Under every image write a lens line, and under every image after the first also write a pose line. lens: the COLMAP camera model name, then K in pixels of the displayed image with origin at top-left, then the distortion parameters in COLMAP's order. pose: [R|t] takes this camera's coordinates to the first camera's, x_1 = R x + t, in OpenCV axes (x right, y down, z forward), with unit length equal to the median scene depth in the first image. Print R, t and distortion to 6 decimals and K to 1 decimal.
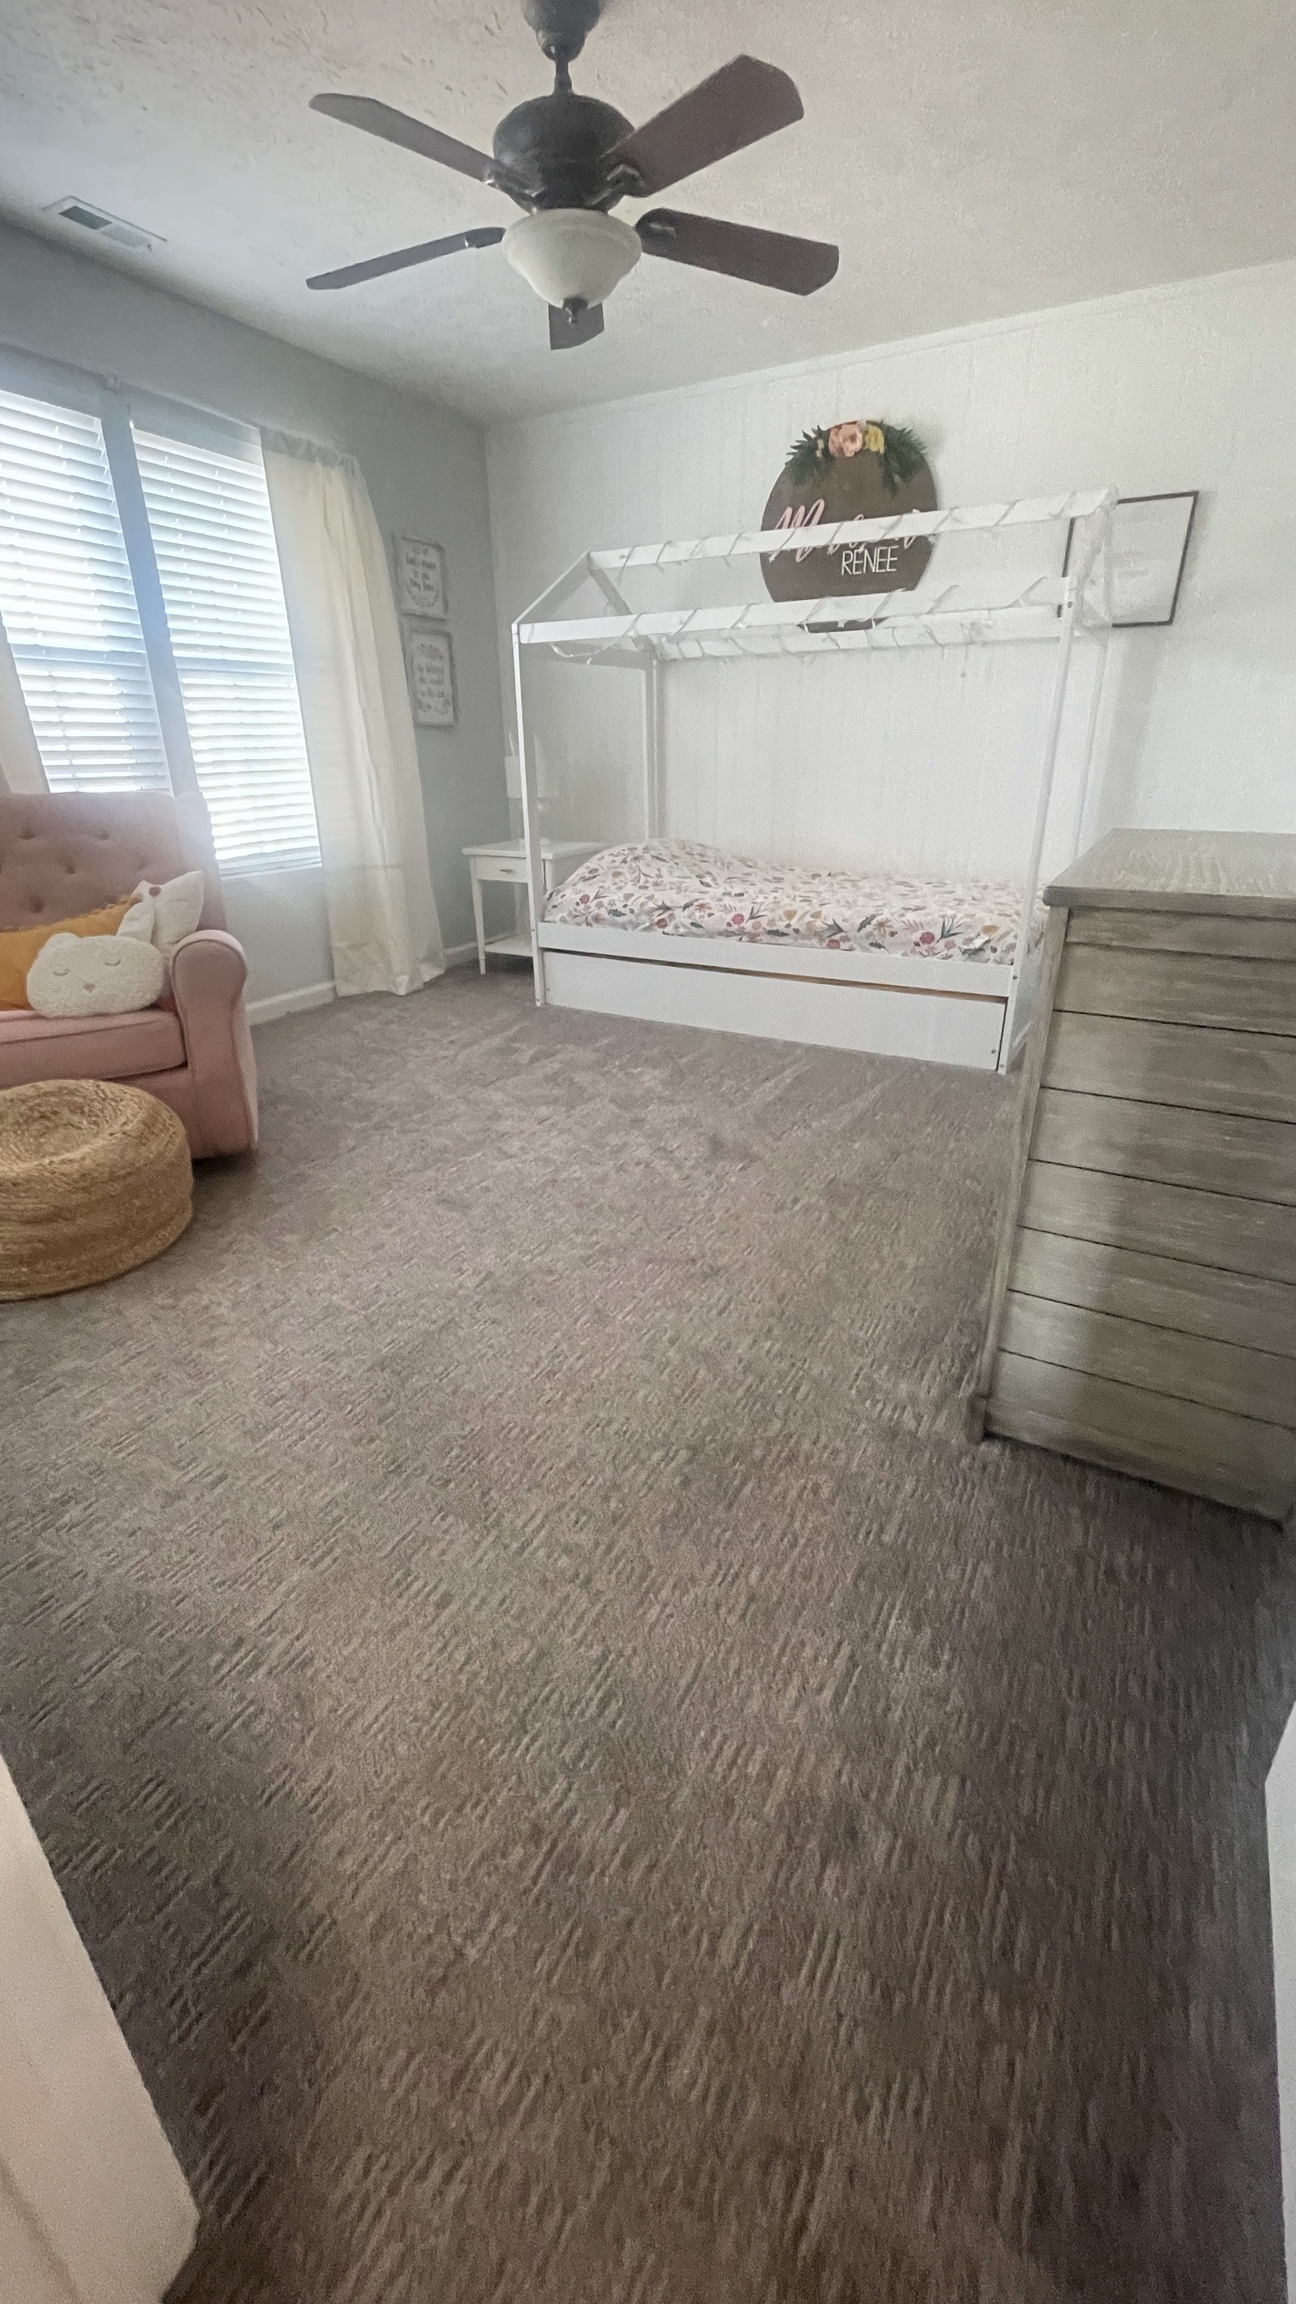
lens RADIAL K [[928.8, 0, 648.0], [0, 928.8, 1152.0], [0, 0, 1]] dist [-0.000255, -0.003112]
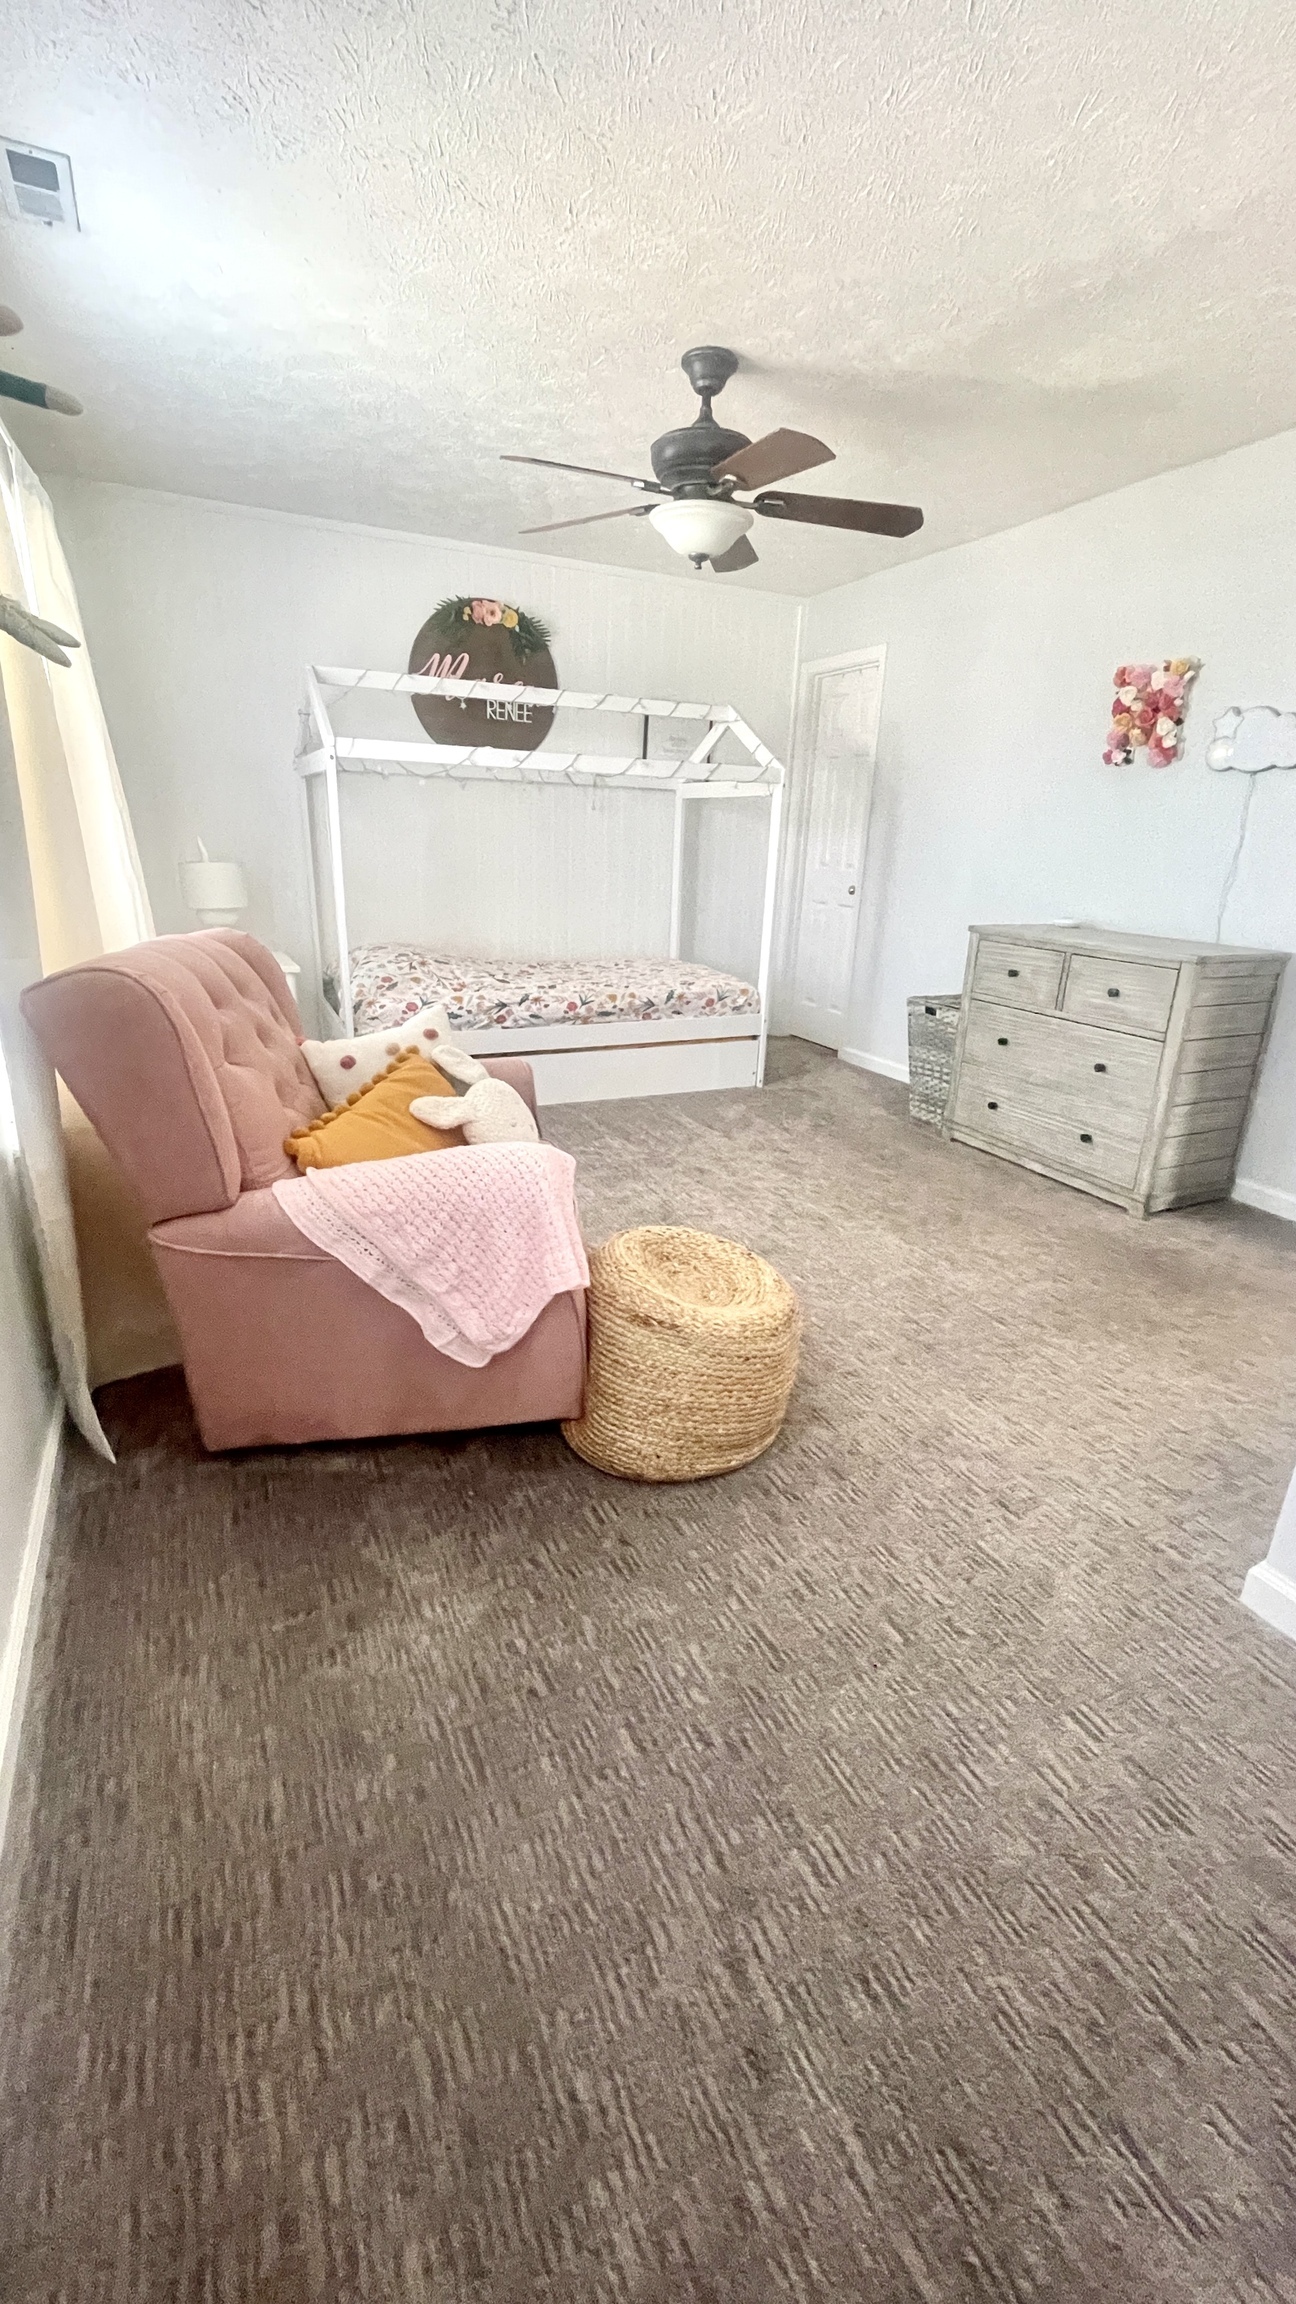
lens RADIAL K [[928.8, 0, 648.0], [0, 928.8, 1152.0], [0, 0, 1]] dist [-0.000255, -0.003112]
pose [[0.574008, -0.235709, 0.784191, -0.822598], [0.291313, 0.953803, 0.073457, -0.135947], [-0.765279, 0.186280, 0.616156, 0.242424]]
